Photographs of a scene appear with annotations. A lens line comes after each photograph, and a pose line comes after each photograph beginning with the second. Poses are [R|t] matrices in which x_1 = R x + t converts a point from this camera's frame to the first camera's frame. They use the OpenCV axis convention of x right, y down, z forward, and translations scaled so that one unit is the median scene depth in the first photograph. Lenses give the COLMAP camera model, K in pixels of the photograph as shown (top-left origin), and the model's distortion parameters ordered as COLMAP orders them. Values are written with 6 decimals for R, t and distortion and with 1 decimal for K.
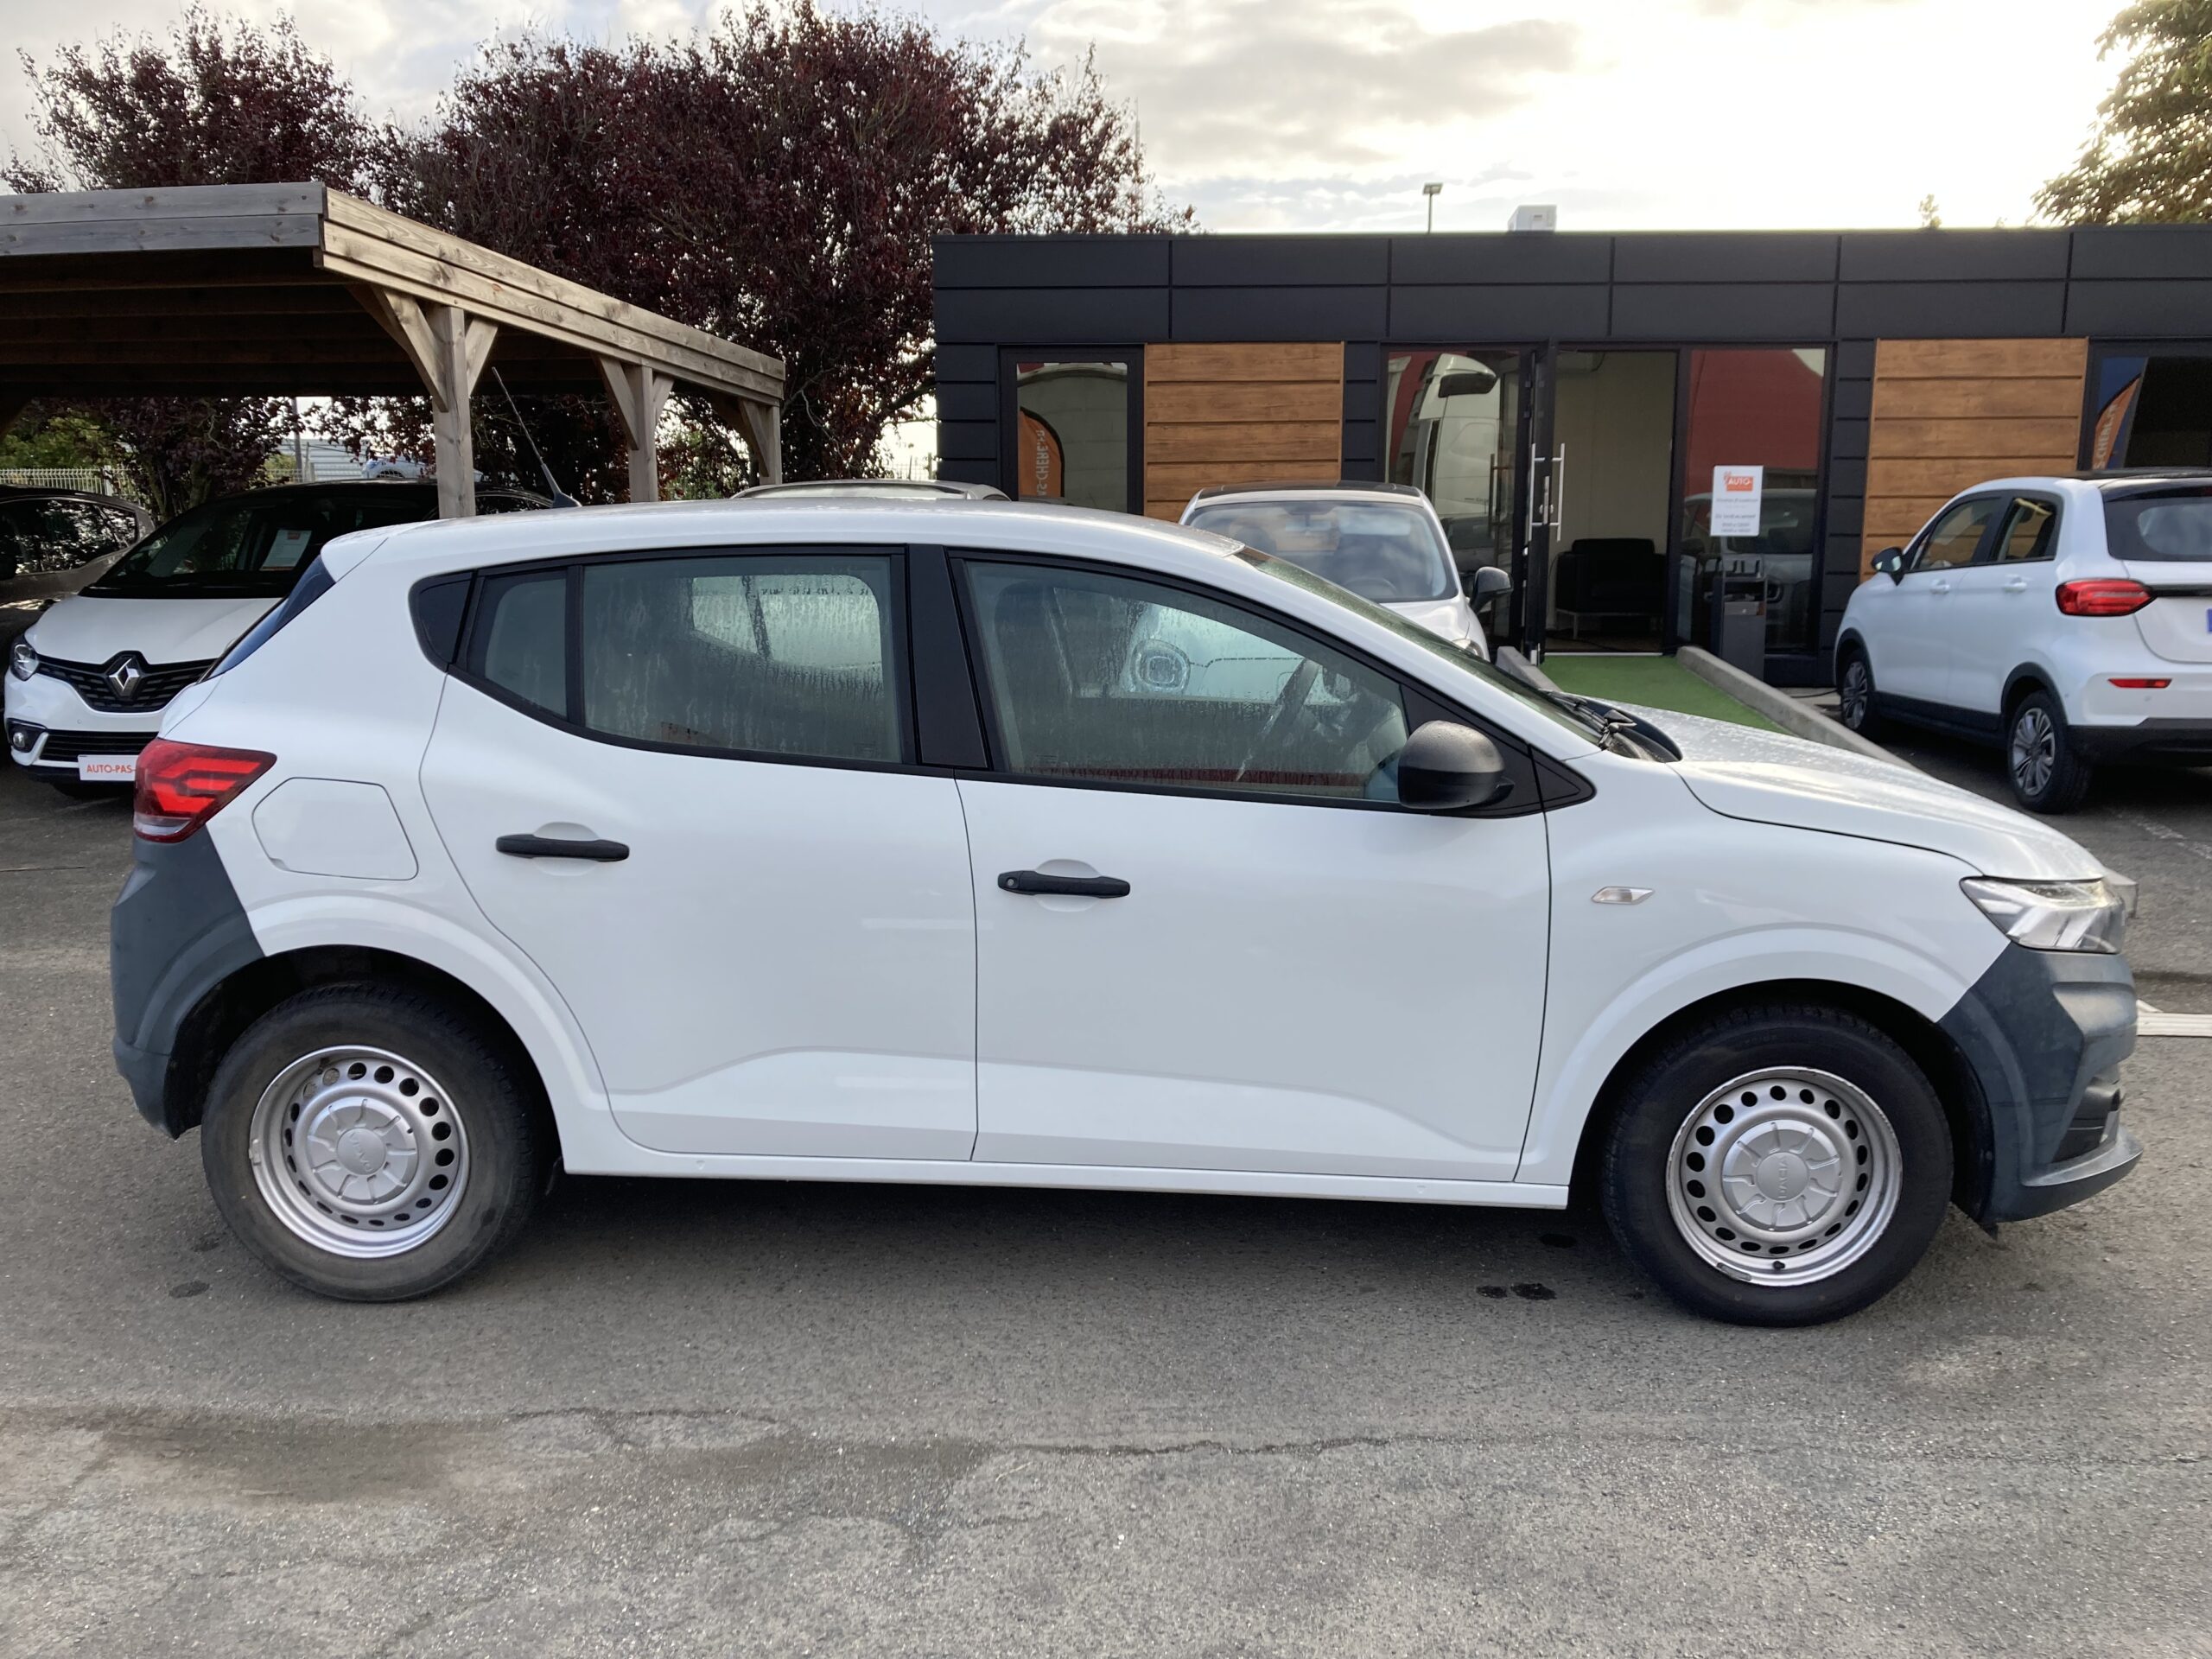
lens RADIAL K [[1795.9, 0, 1094.5], [0, 1795.9, 817.9], [0, 0, 1]] dist [0.002556, 0.003100]
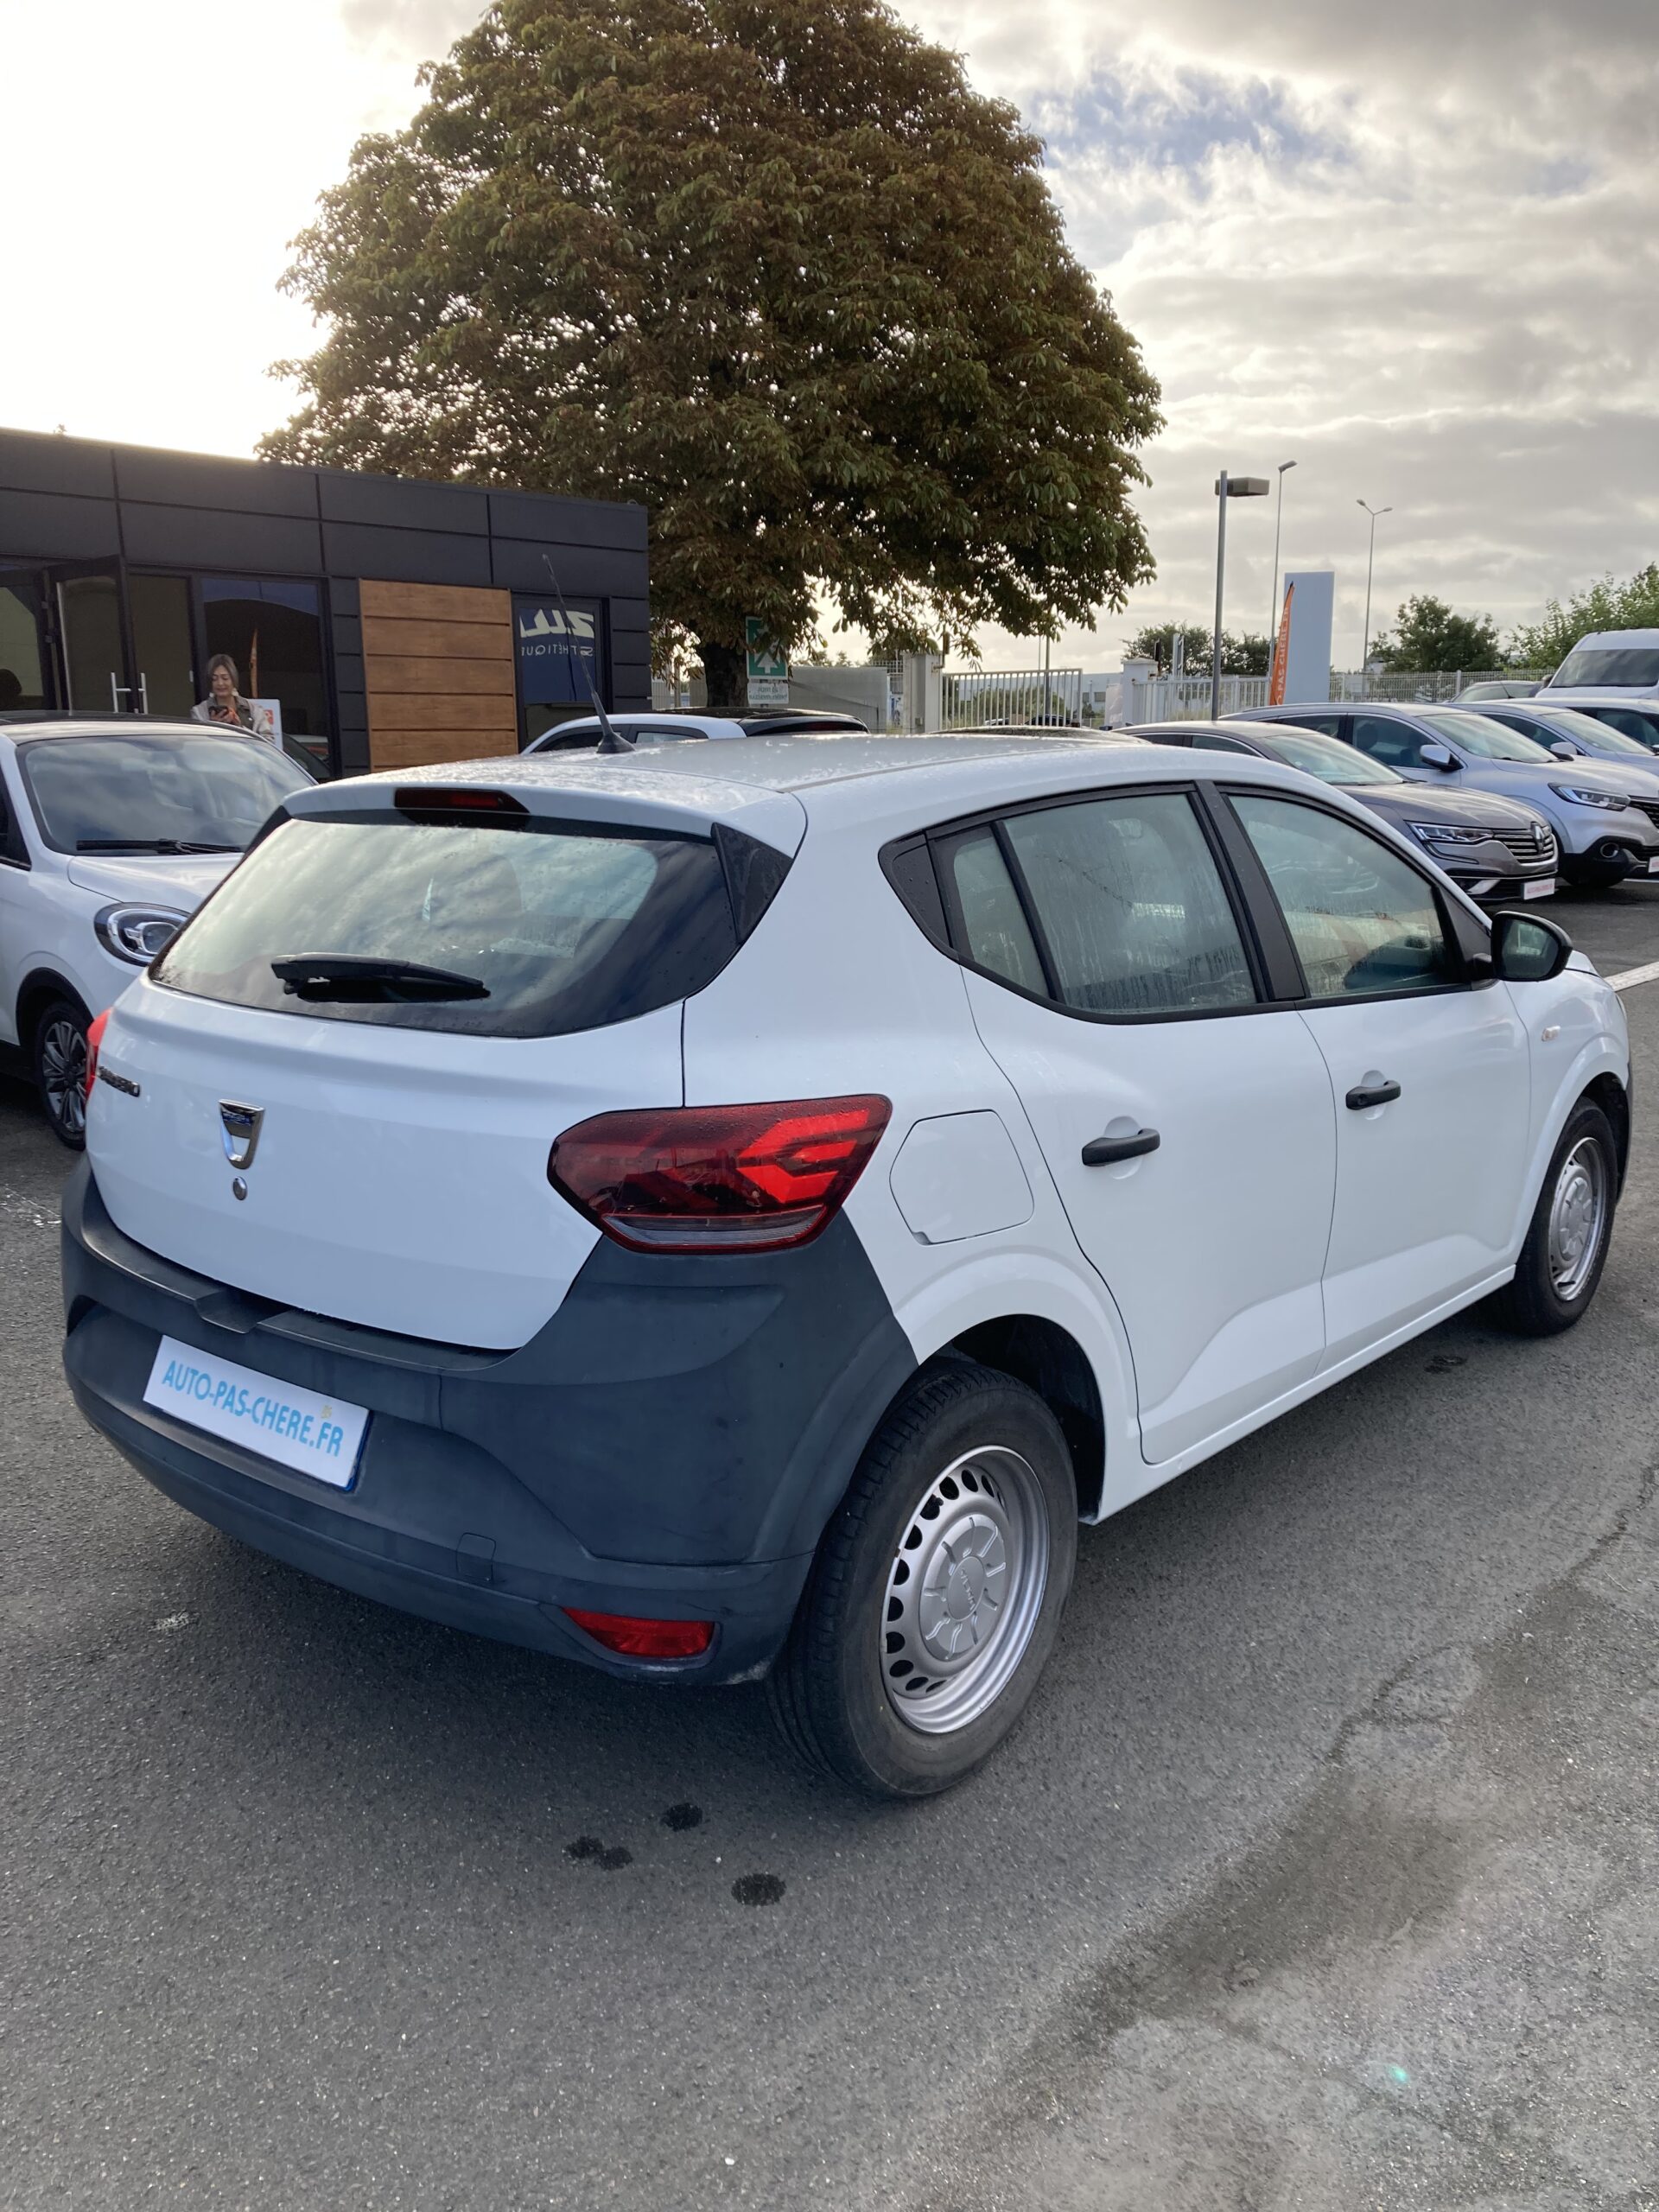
lens RADIAL K [[1795.9, 0, 826.9], [0, 1795.9, 1097.3], [0, 0, 1]] dist [0.002556, 0.003100]
pose [[0.614974, -0.158497, 0.772454, -1.035405], [0.137826, 0.986117, 0.092611, -0.105339], [-0.776409, 0.049511, 0.628281, 0.562200]]
